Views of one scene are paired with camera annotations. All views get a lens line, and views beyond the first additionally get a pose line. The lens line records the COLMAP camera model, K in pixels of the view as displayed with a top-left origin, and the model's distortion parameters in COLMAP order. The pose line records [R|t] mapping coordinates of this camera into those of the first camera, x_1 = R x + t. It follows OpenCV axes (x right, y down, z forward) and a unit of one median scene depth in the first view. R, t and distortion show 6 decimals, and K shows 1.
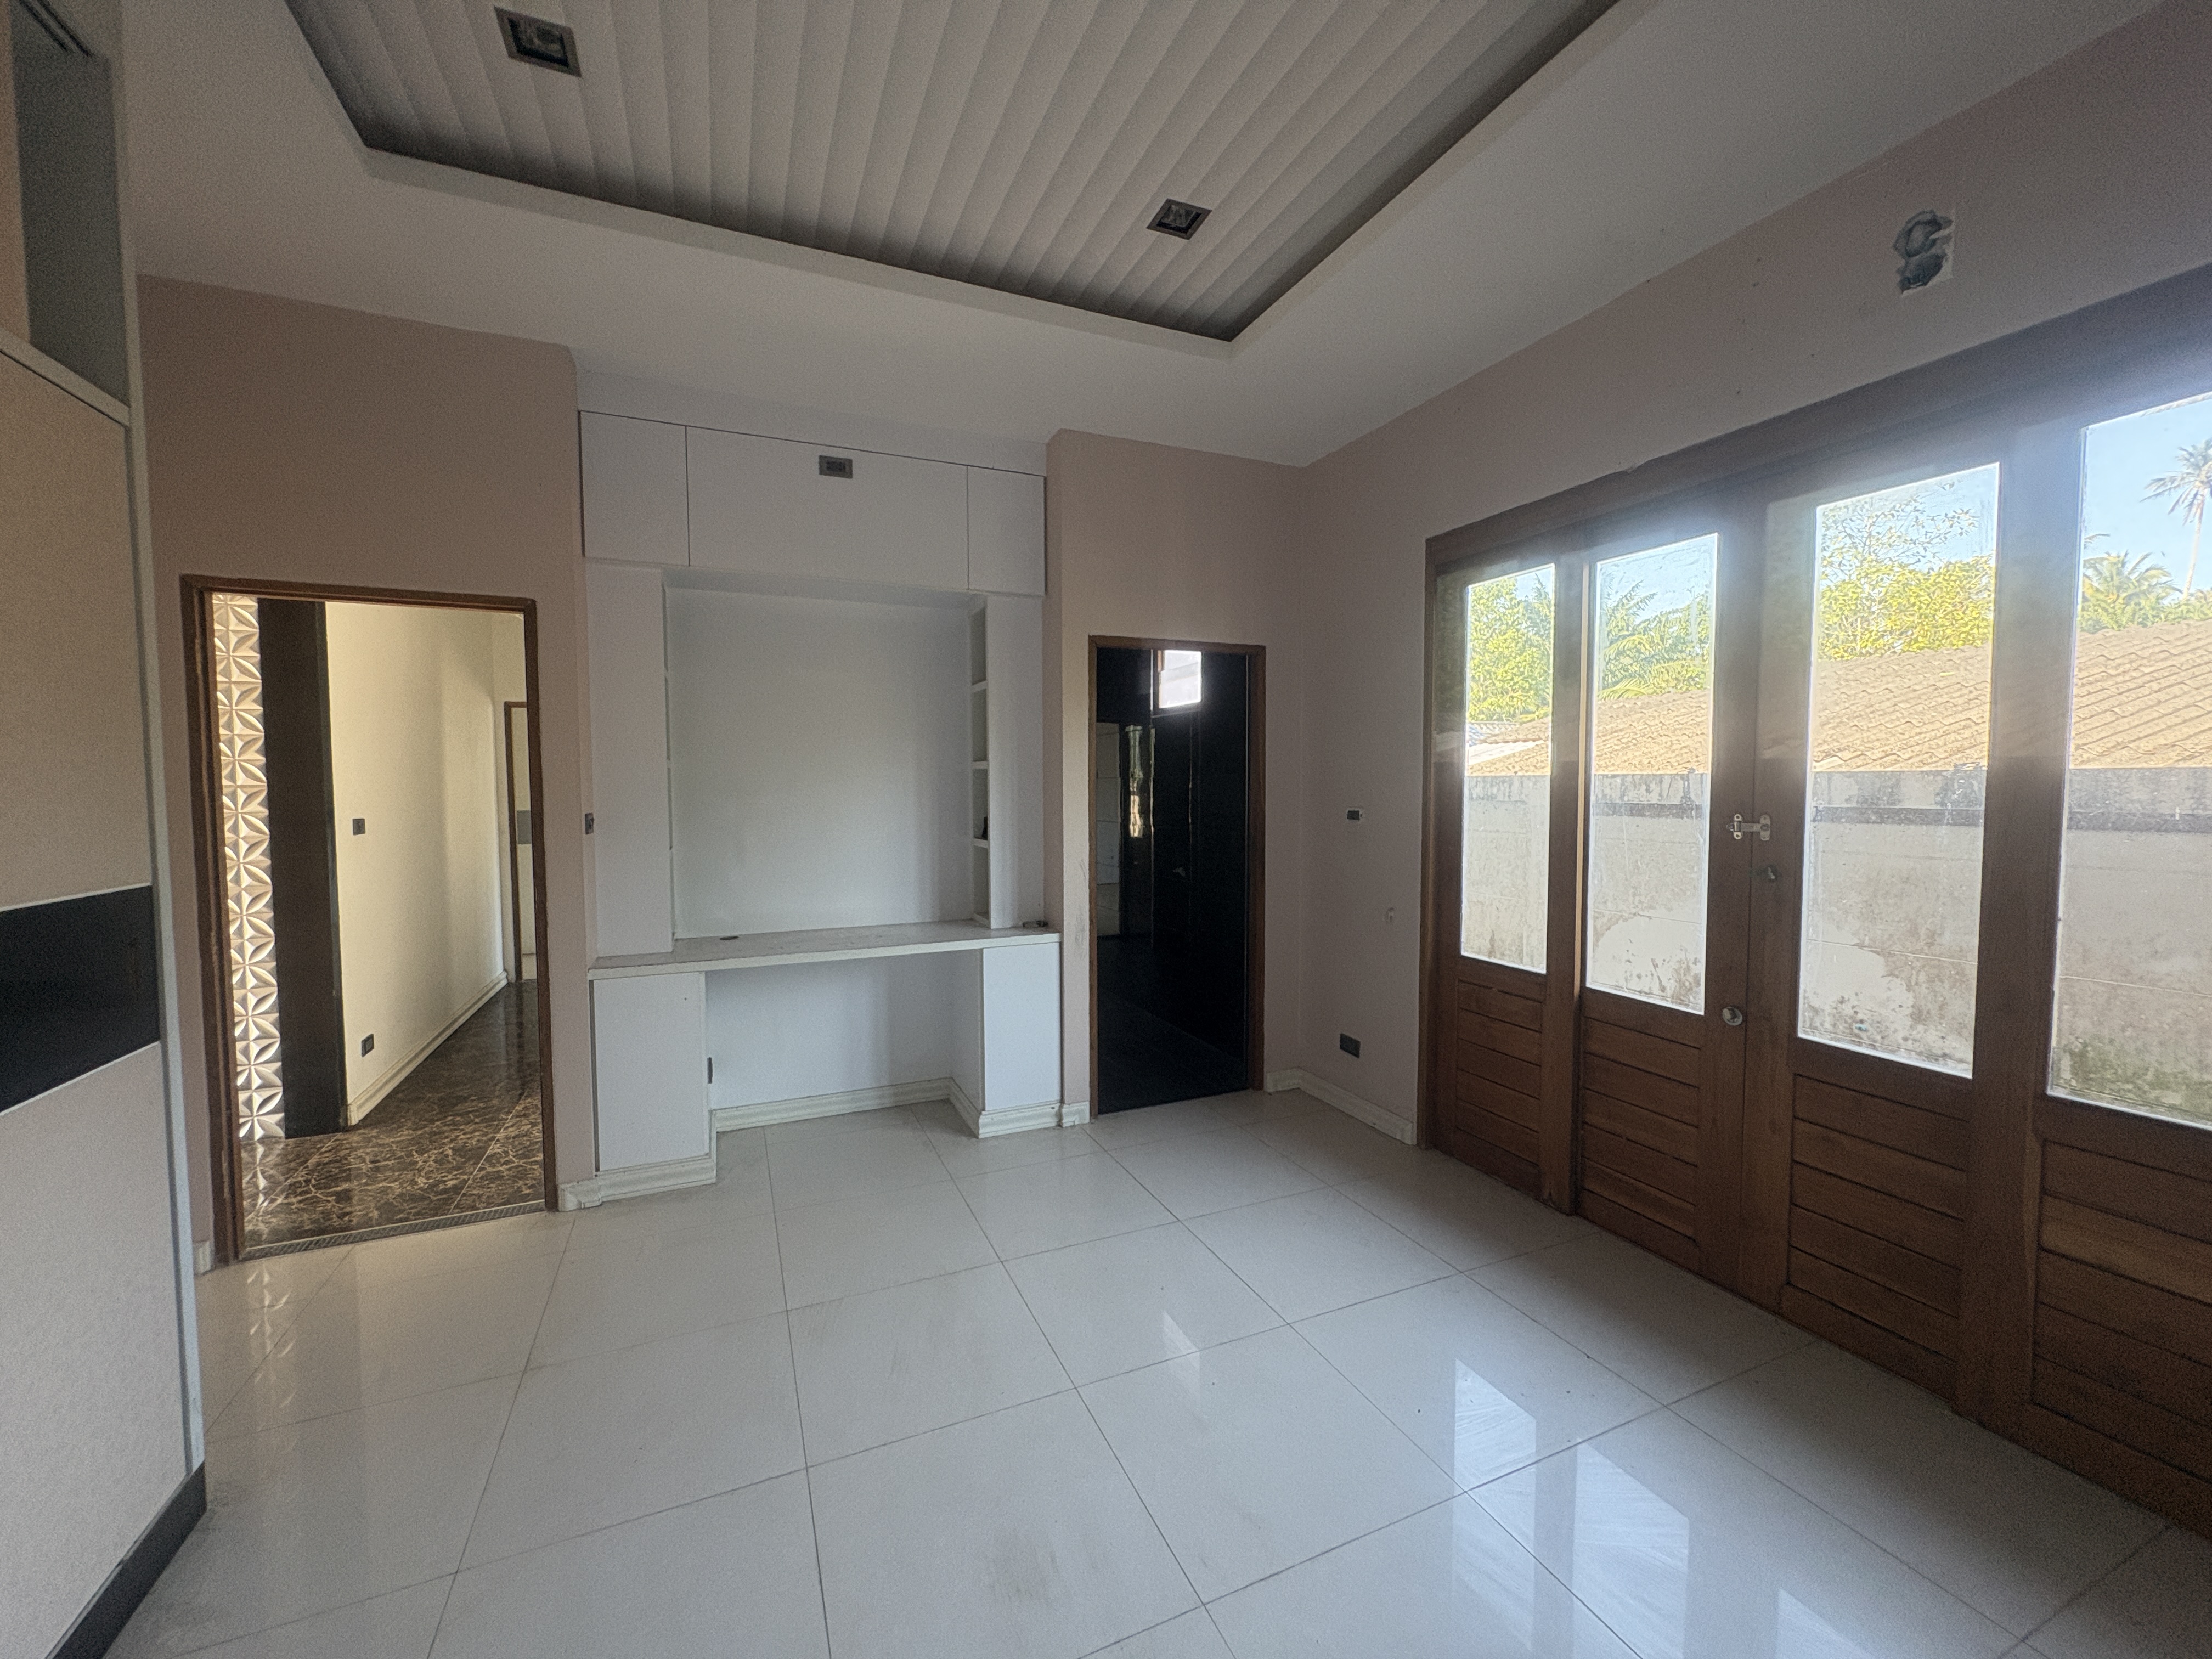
lens RADIAL K [[879.9, 0, 1095.2], [0, 879.9, 826.8], [0, 0, 1]] dist [0.002965, -0.000111]
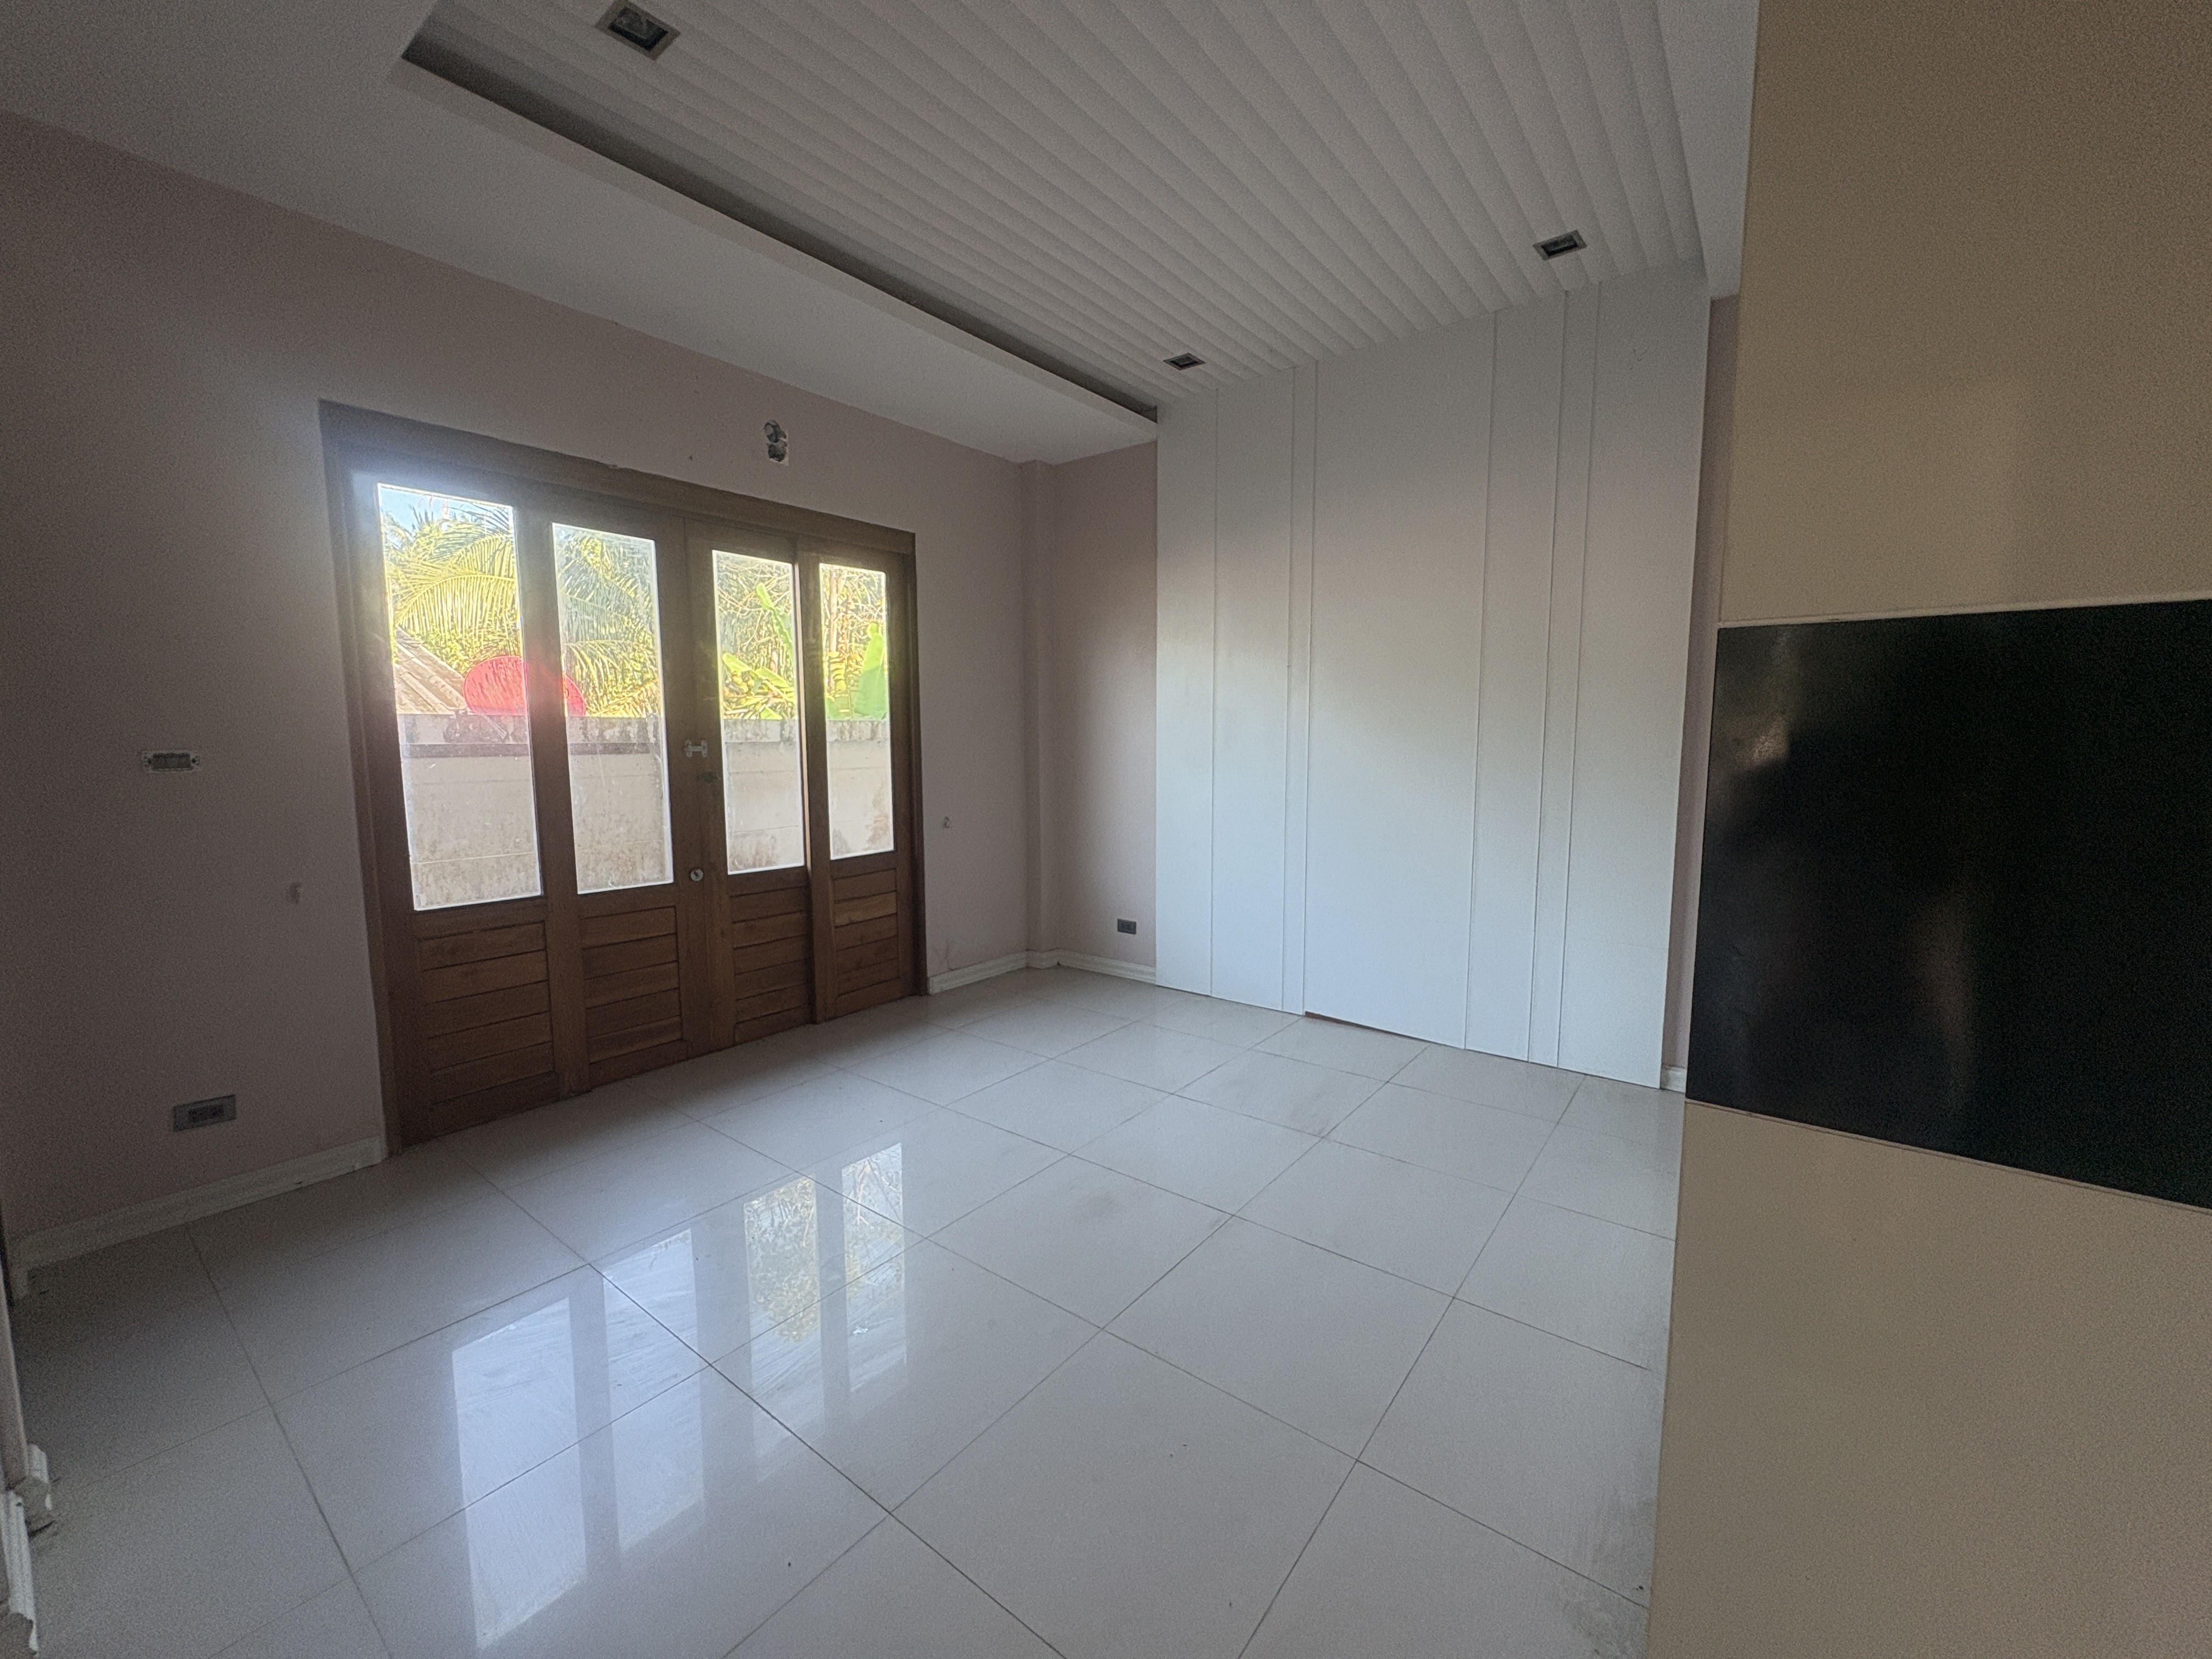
lens RADIAL K [[879.9, 0, 1122.3], [0, 879.9, 833.2], [0, 0, 1]] dist [0.002965, -0.000111]
pose [[-0.502131, -0.089788, 0.860118, -0.813472], [0.047038, 0.990287, 0.130837, -0.016292], [-0.863511, 0.106155, -0.493030, 0.964636]]
